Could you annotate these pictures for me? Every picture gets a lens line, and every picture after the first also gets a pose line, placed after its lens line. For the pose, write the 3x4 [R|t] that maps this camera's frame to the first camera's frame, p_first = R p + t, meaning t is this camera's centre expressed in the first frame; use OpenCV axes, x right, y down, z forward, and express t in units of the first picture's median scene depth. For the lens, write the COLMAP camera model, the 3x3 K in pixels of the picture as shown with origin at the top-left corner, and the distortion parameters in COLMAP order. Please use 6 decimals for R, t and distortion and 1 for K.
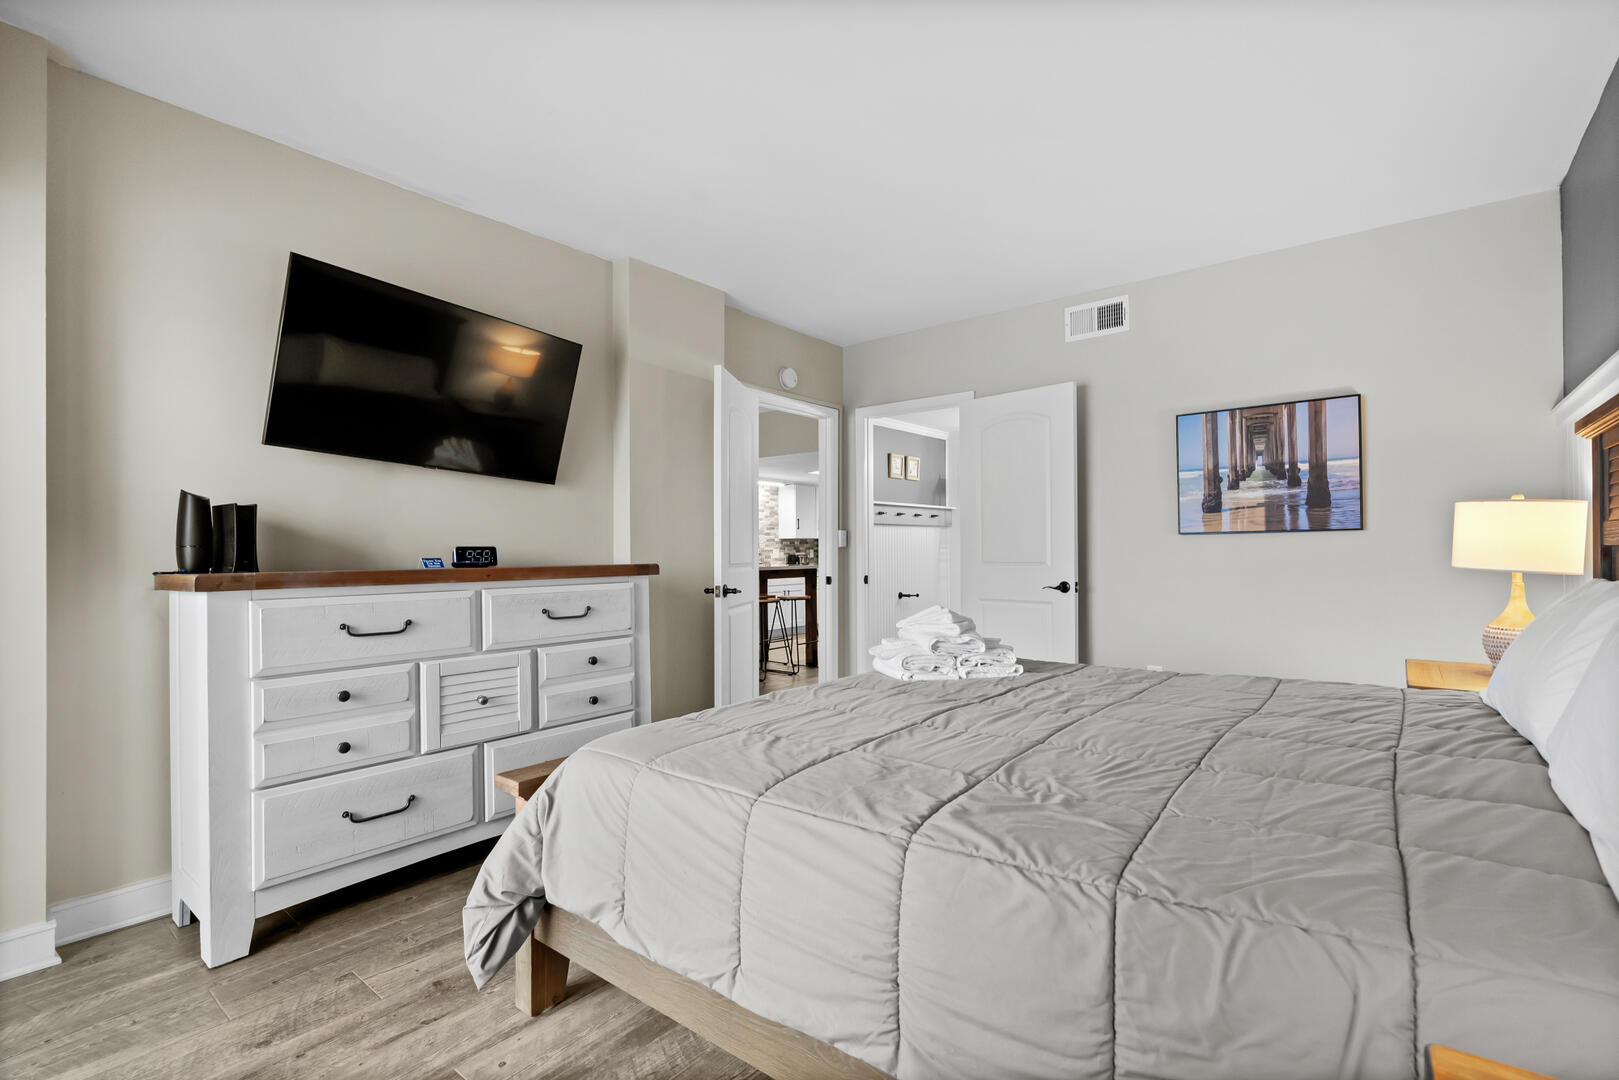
lens RADIAL K [[750.5, 0, 813.1], [0, 750.5, 541.8], [0, 0, 1]] dist [-0.002004, 0.000454]
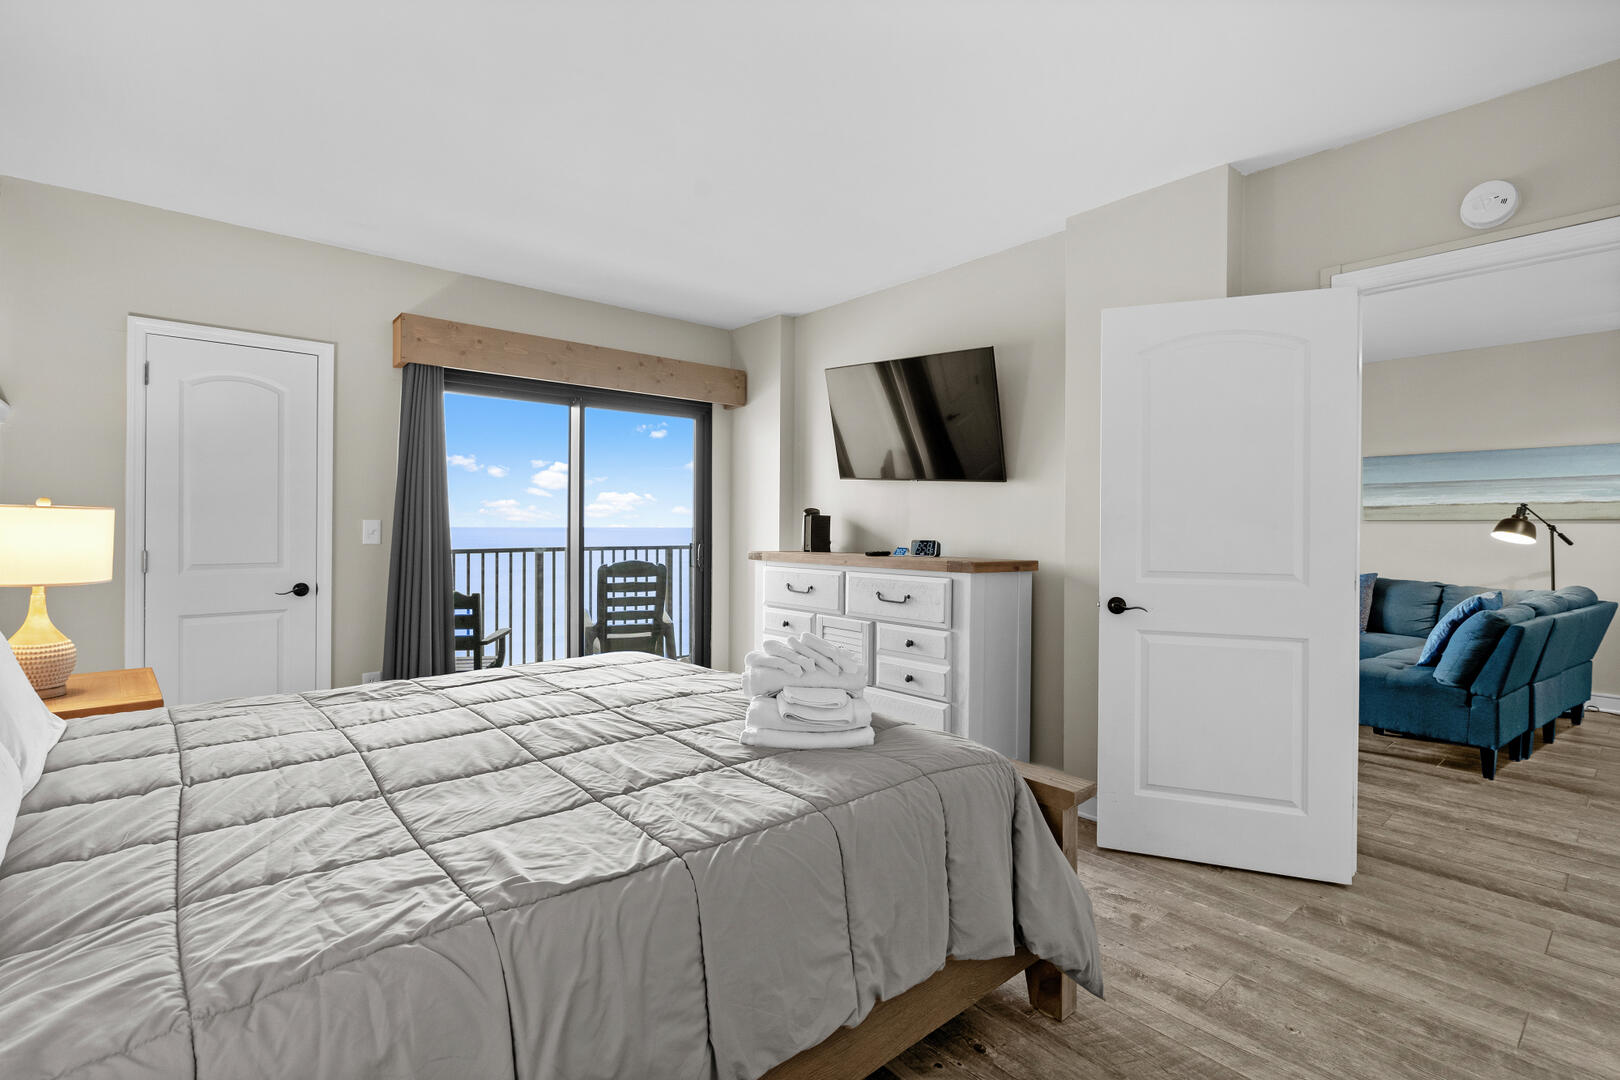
lens RADIAL K [[777.9, 0, 808.7], [0, 777.9, 534.1], [0, 0, 1]] dist [0.002298, 0.000887]
pose [[-0.170761, 0.013034, -0.985226, 0.886403], [0.010769, 0.999877, 0.011361, -0.021298], [0.985254, -0.008670, -0.170881, 1.052301]]
